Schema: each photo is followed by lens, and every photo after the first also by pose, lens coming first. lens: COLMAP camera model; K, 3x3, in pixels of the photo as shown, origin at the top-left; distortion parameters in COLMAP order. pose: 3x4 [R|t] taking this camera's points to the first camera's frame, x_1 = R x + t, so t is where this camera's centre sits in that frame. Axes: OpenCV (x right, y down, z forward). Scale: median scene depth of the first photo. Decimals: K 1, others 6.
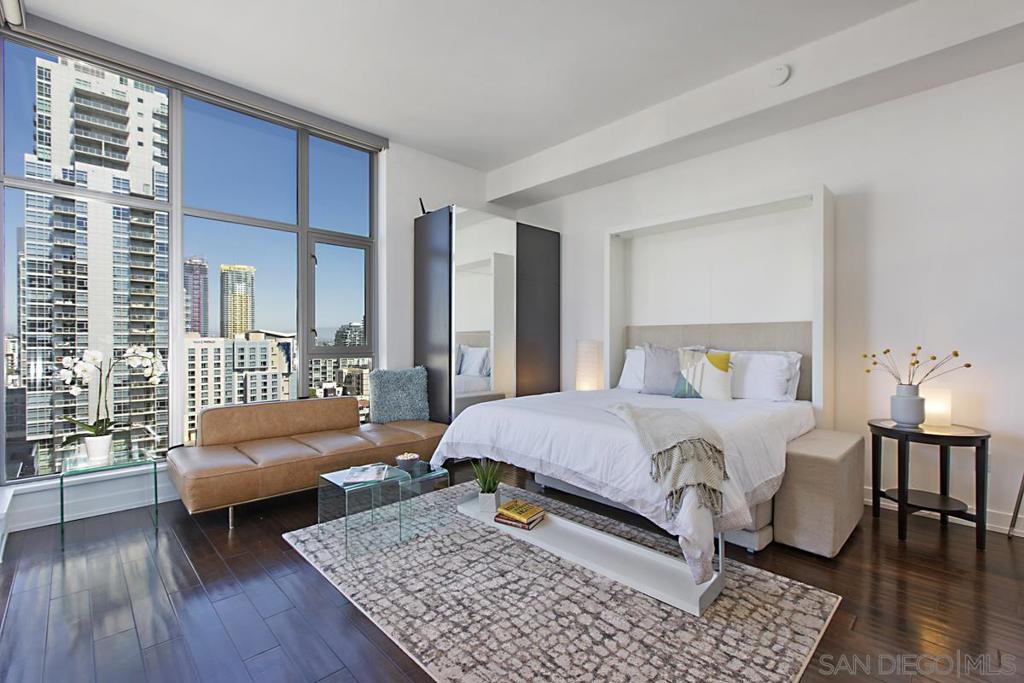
lens RADIAL K [[456.2, 0, 506.8], [0, 456.2, 346.1], [0, 0, 1]] dist [0.005351, -0.001295]
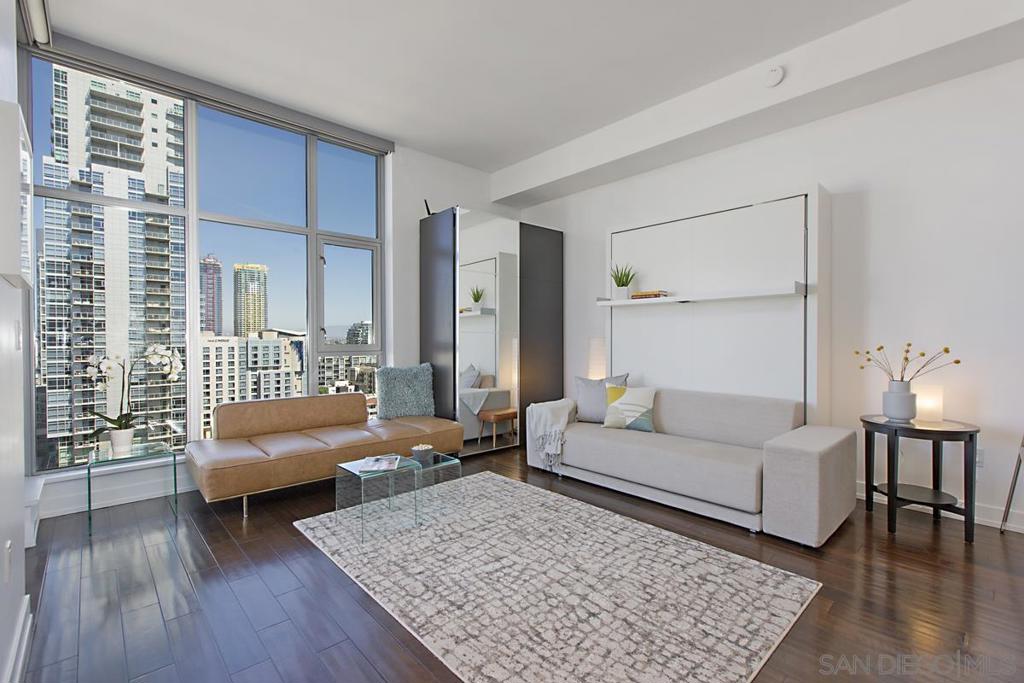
lens RADIAL K [[456.2, 0, 509.2], [0, 456.2, 348.6], [0, 0, 1]] dist [0.005351, -0.001295]
pose [[0.999830, -0.001823, -0.018334, 0.037283], [0.002002, 0.999950, 0.009765, -0.000970], [0.018315, -0.009800, 0.999784, -0.057325]]
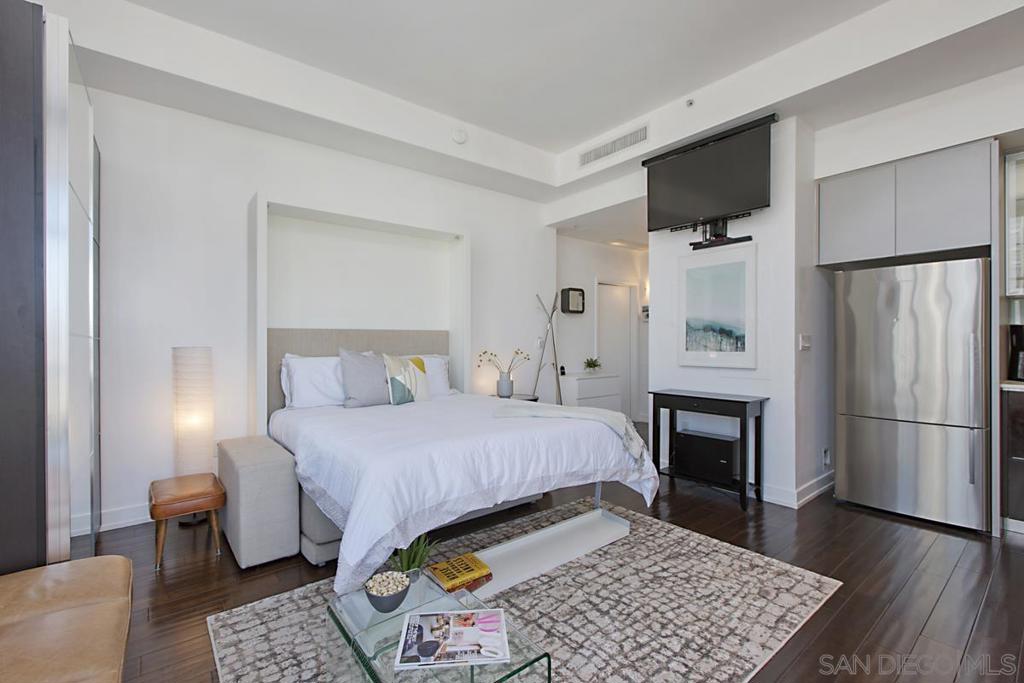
lens RADIAL K [[456.2, 0, 510.0], [0, 456.2, 340.1], [0, 0, 1]] dist [0.005351, -0.001295]
pose [[0.082557, 0.005453, 0.996571, -0.933252], [0.015577, 0.999856, -0.006761, -0.023243], [-0.996465, 0.016082, 0.082460, 1.087378]]
